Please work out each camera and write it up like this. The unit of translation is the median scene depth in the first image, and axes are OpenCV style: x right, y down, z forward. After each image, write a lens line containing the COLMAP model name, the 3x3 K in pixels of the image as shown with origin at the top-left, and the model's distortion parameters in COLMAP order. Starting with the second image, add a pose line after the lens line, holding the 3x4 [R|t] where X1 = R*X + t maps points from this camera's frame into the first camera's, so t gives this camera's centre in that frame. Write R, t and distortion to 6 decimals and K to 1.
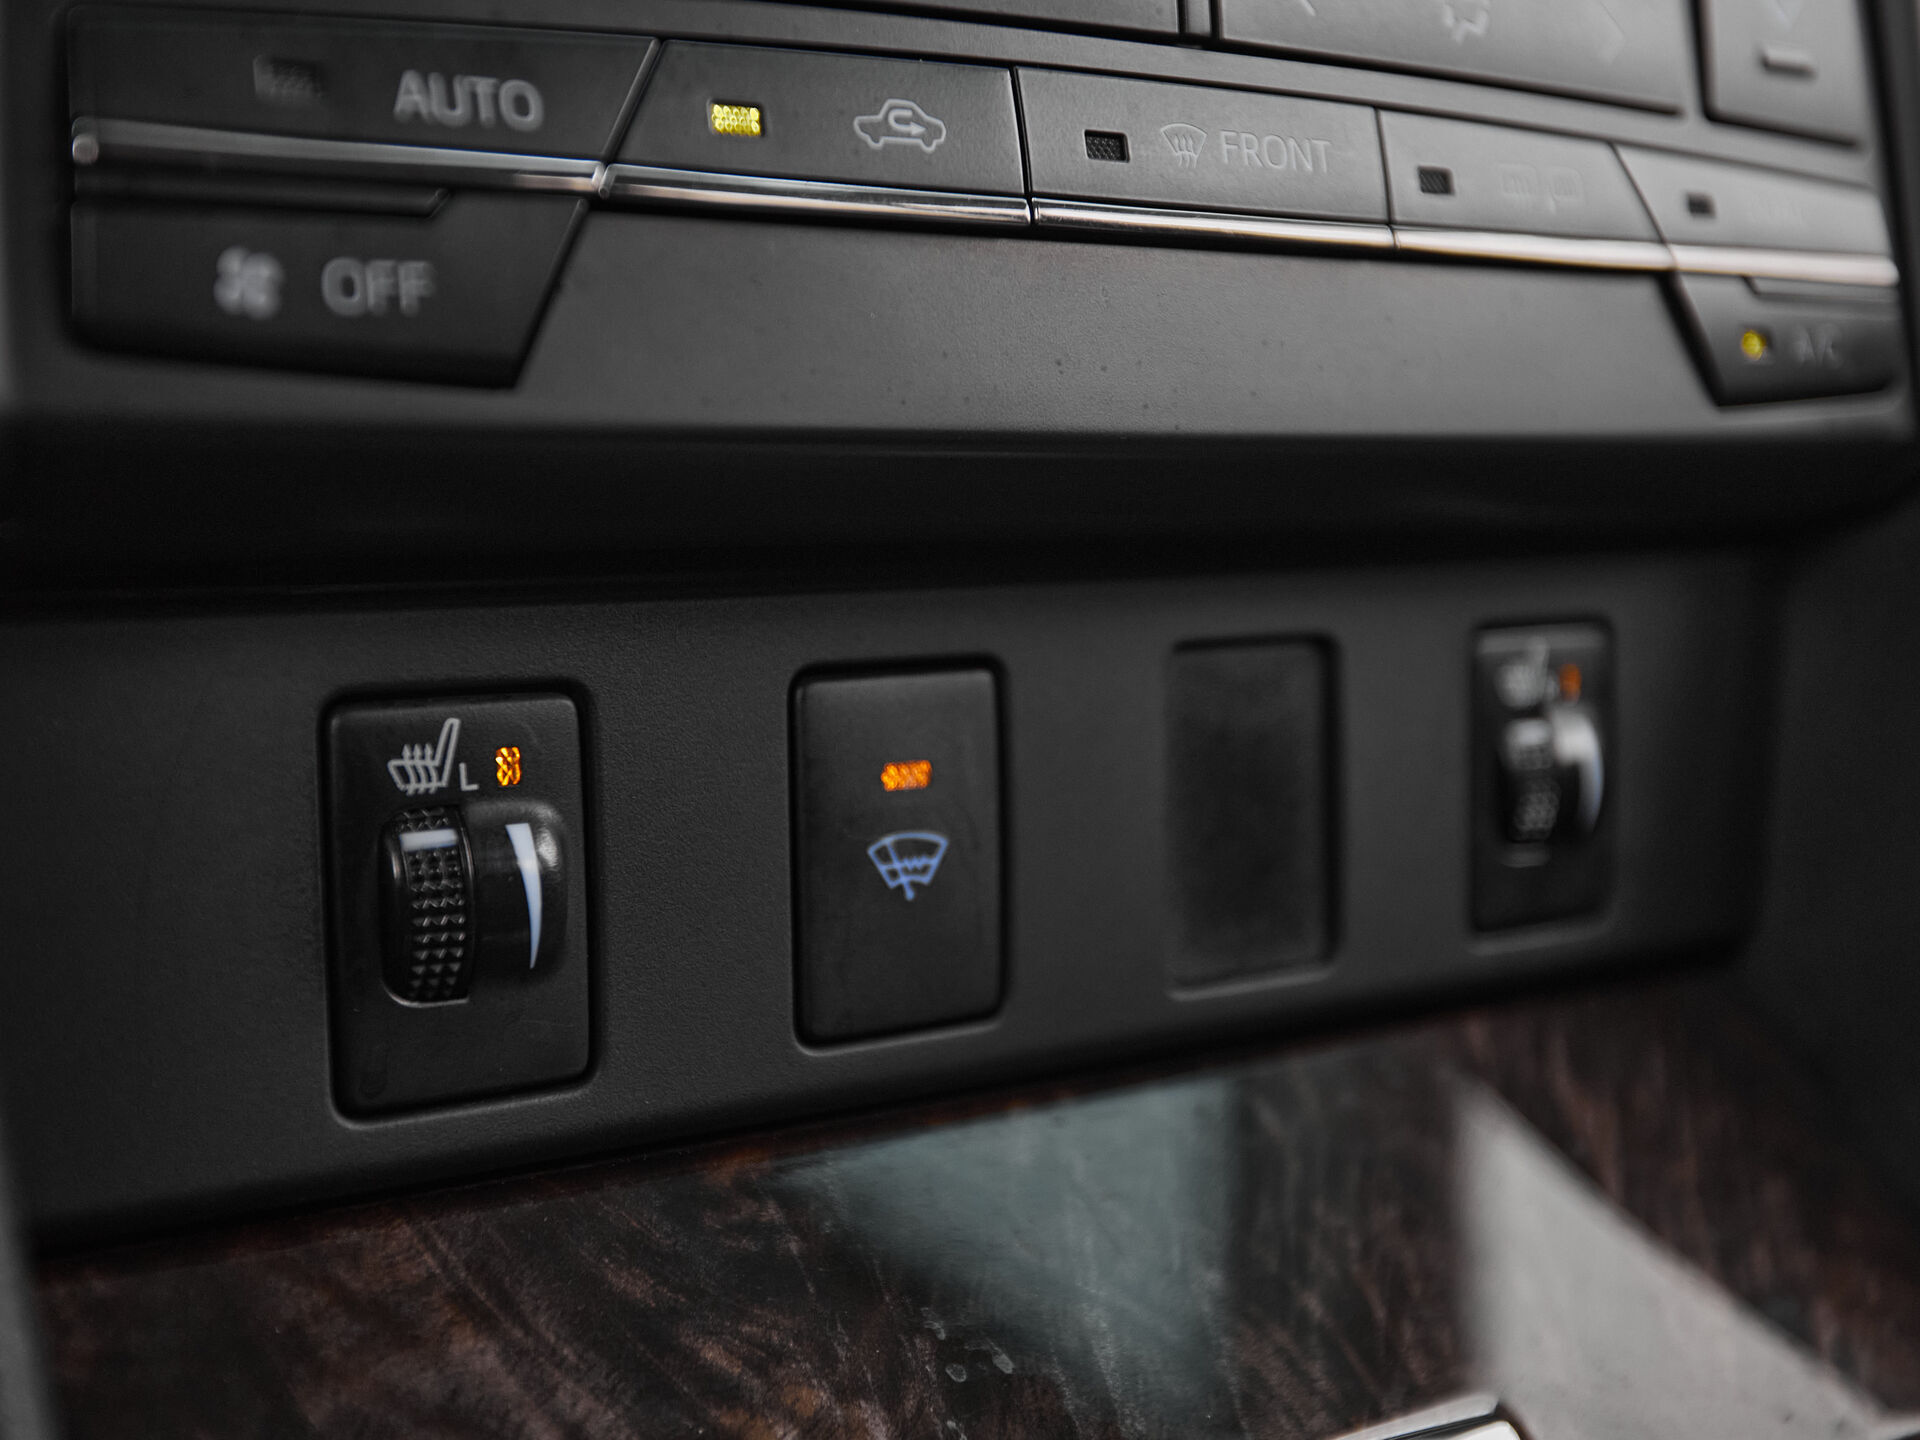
lens RADIAL K [[2519.8, 0, 960.0], [0, 2519.8, 720.0], [0, 0, 1]] dist [-0.008960, 0.028241]
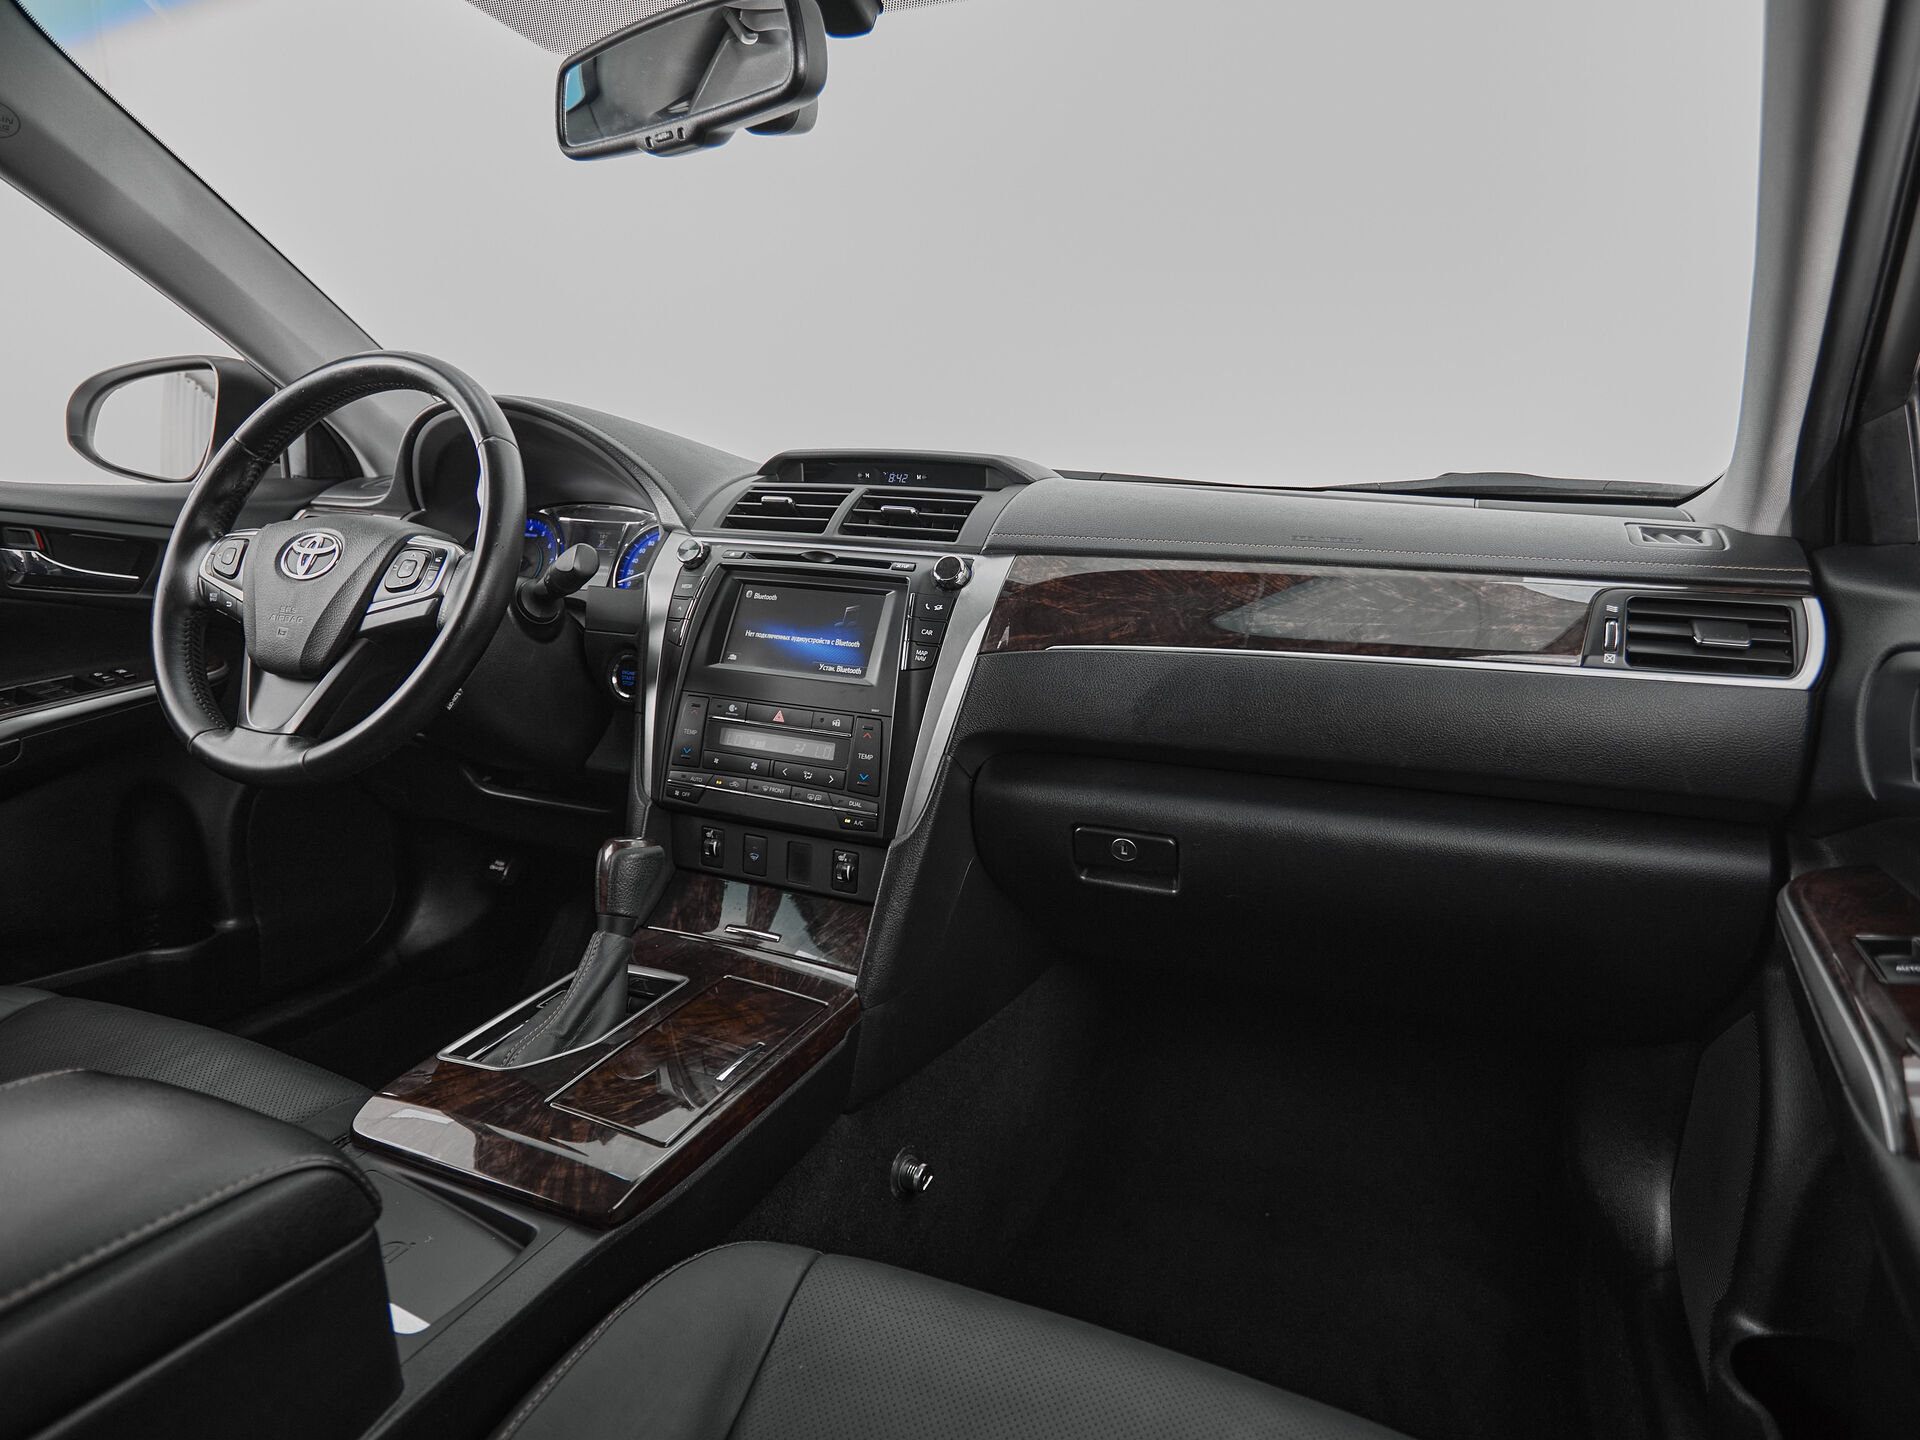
lens RADIAL K [[1089.2, 0, 962.2], [0, 1089.2, 751.2], [0, 0, 1]] dist [-0.003563, -0.000679]
pose [[0.526206, 0.172542, -0.832668, 3.987422], [-0.157455, 0.982036, 0.103989, -0.941279], [0.835652, 0.076388, 0.543921, -0.617218]]
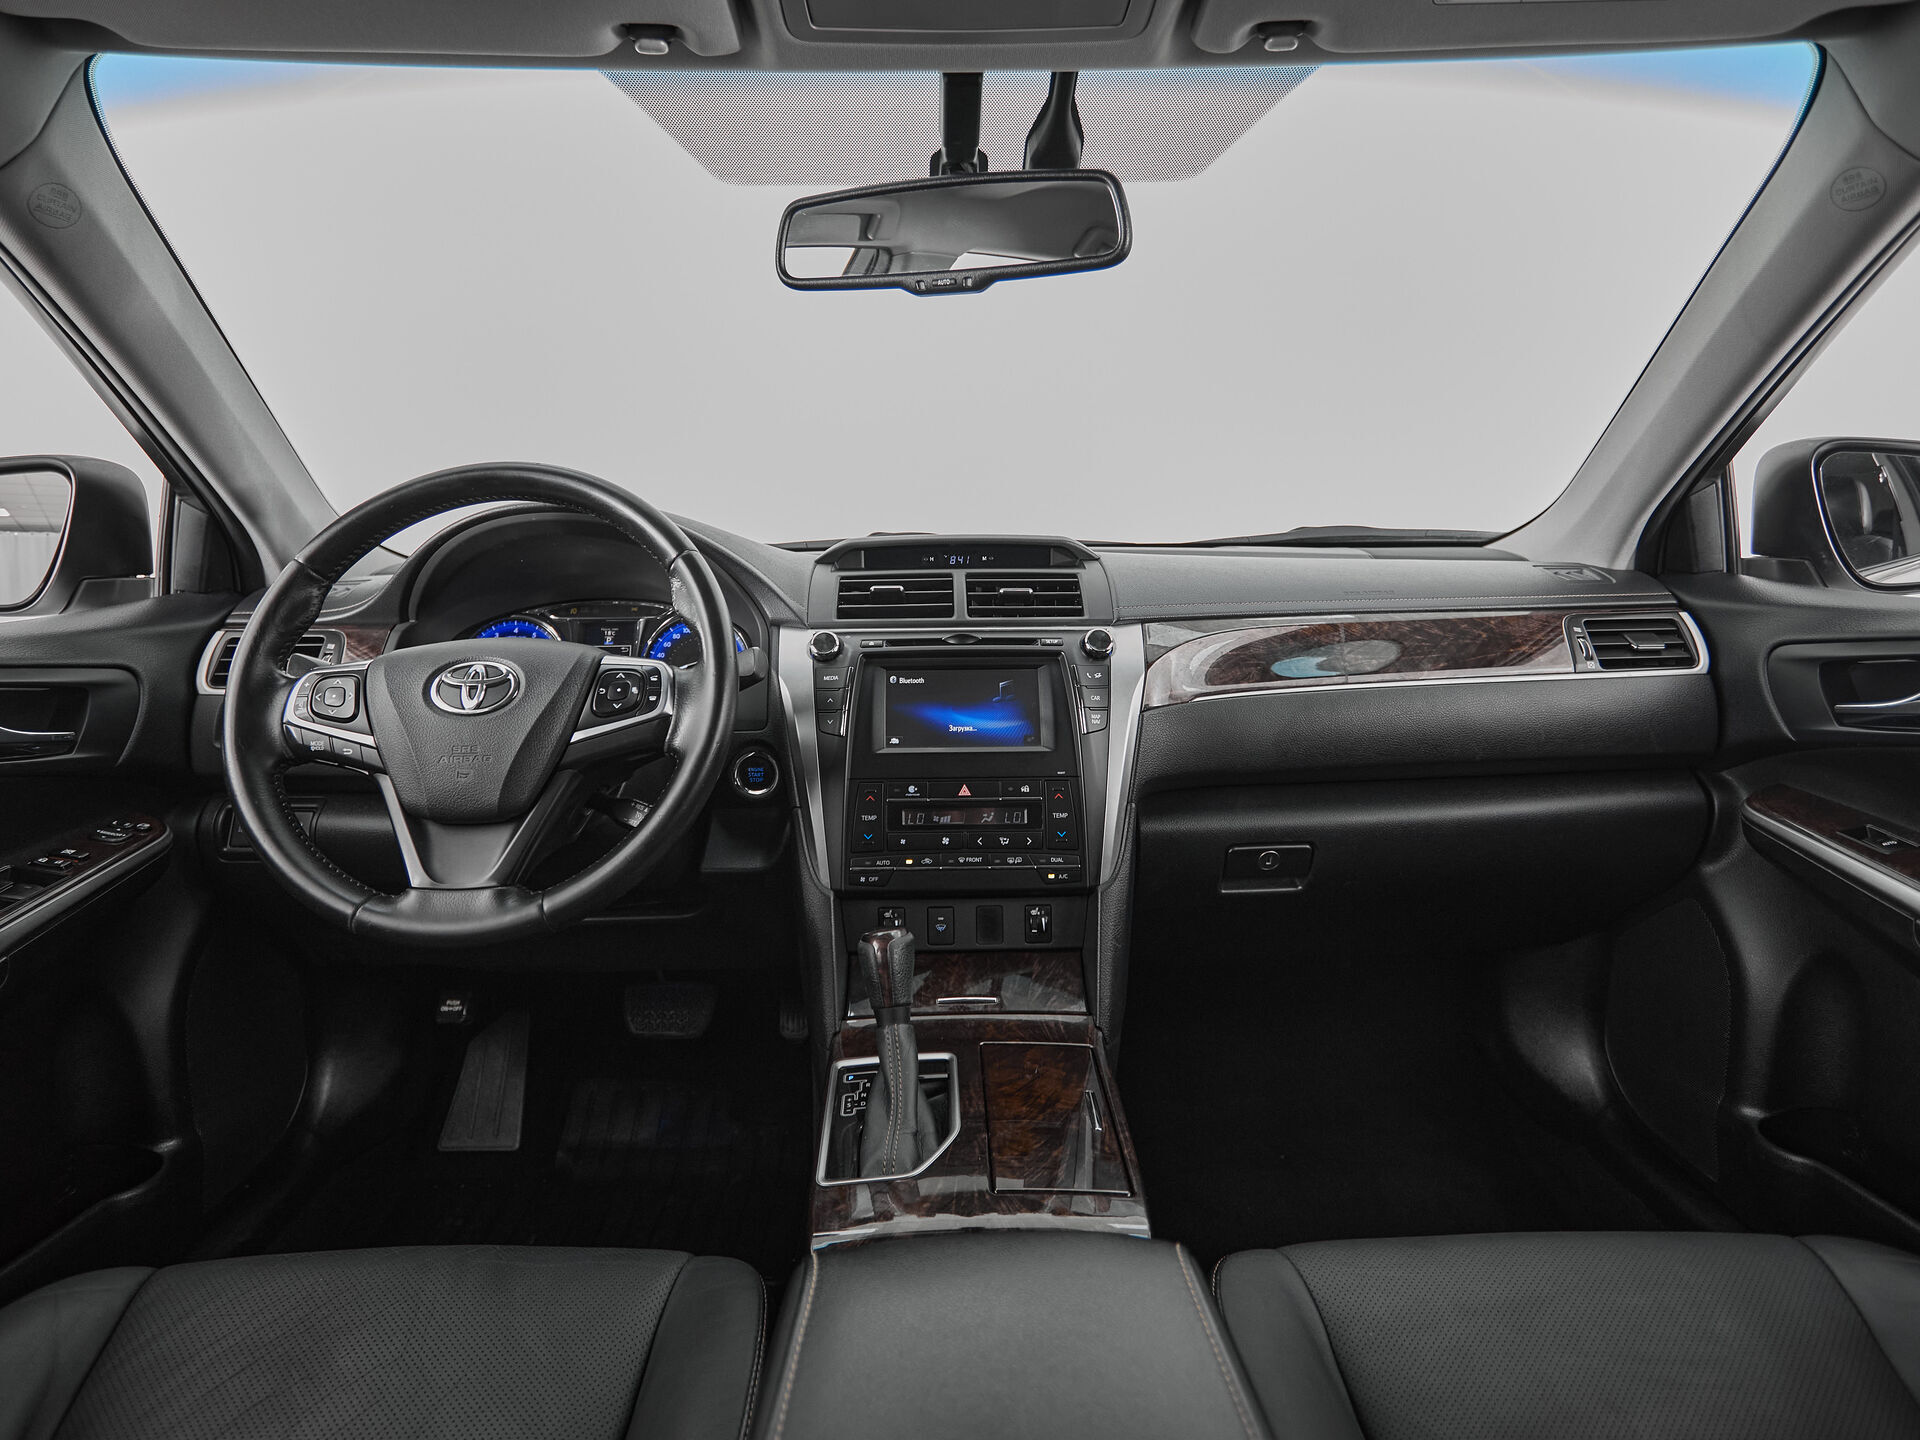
lens RADIAL K [[1073.7, 0, 934.3], [0, 1073.7, 692.9], [0, 0, 1]] dist [-0.003312, -0.000479]
pose [[0.816995, 0.031181, -0.575801, 2.519270], [-0.049082, 0.998674, -0.015560, -0.851557], [0.574552, 0.040974, 0.817442, -2.642721]]
